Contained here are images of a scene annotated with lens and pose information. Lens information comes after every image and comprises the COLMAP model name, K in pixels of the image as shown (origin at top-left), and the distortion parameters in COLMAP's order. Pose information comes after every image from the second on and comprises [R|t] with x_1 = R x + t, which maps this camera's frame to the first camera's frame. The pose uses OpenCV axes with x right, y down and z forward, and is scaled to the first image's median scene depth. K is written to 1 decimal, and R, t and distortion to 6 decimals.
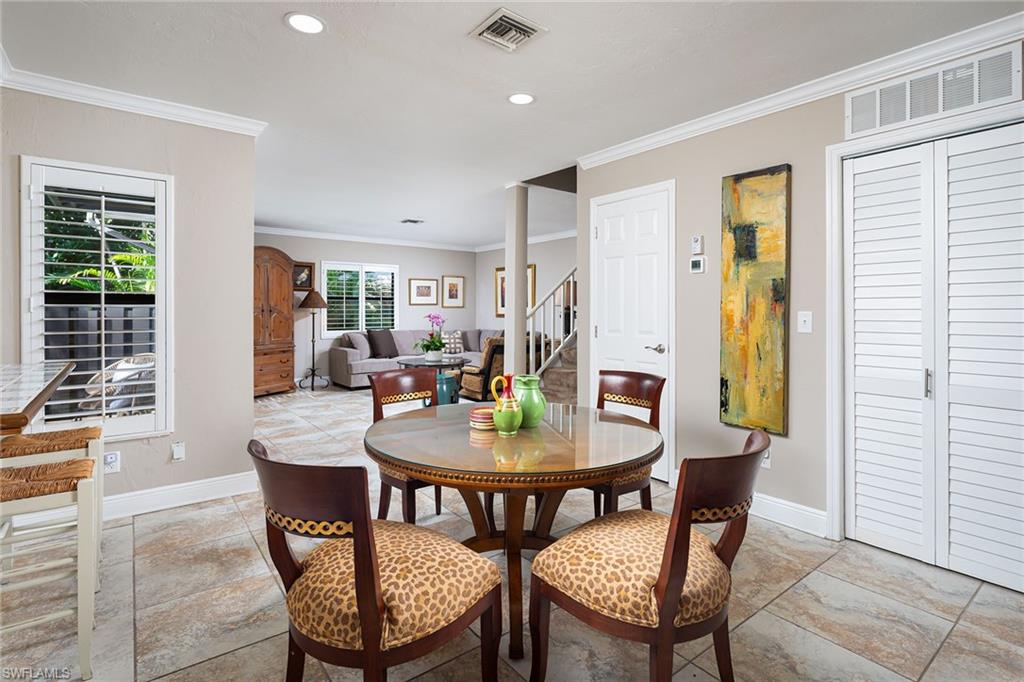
lens RADIAL K [[500.4, 0, 508.6], [0, 500.4, 313.0], [0, 0, 1]] dist [0.006634, 0.000593]
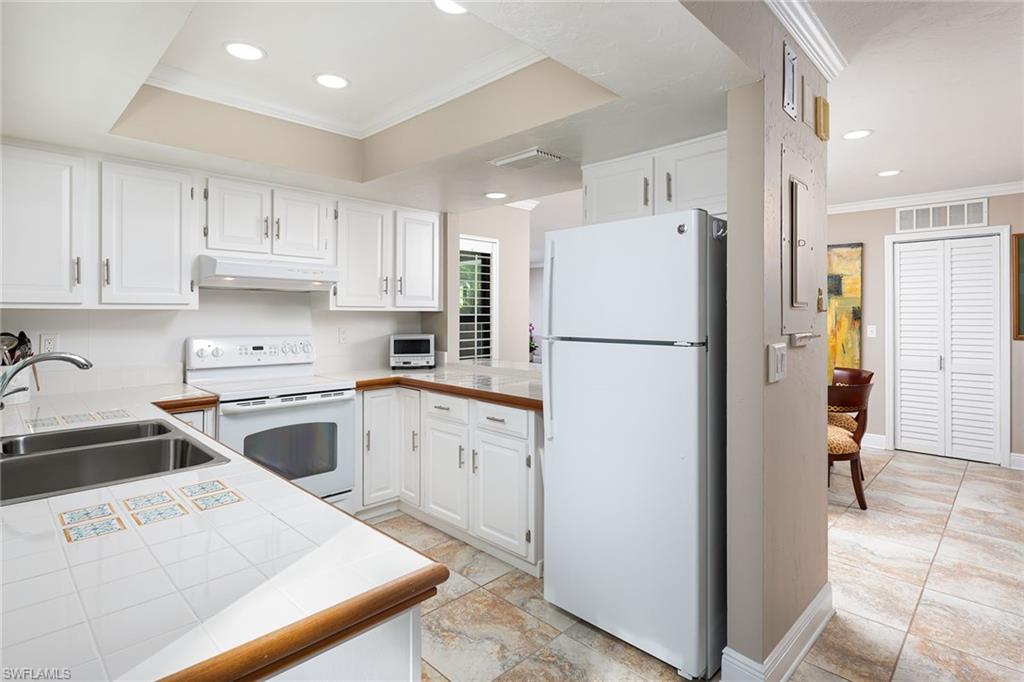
lens RADIAL K [[500.4, 0, 523.2], [0, 500.4, 316.4], [0, 0, 1]] dist [0.006634, 0.000593]
pose [[0.989886, -0.000503, 0.141866, -0.880161], [0.000484, 1.000000, 0.000165, -0.036027], [-0.141867, -0.000095, 0.989886, -0.588460]]
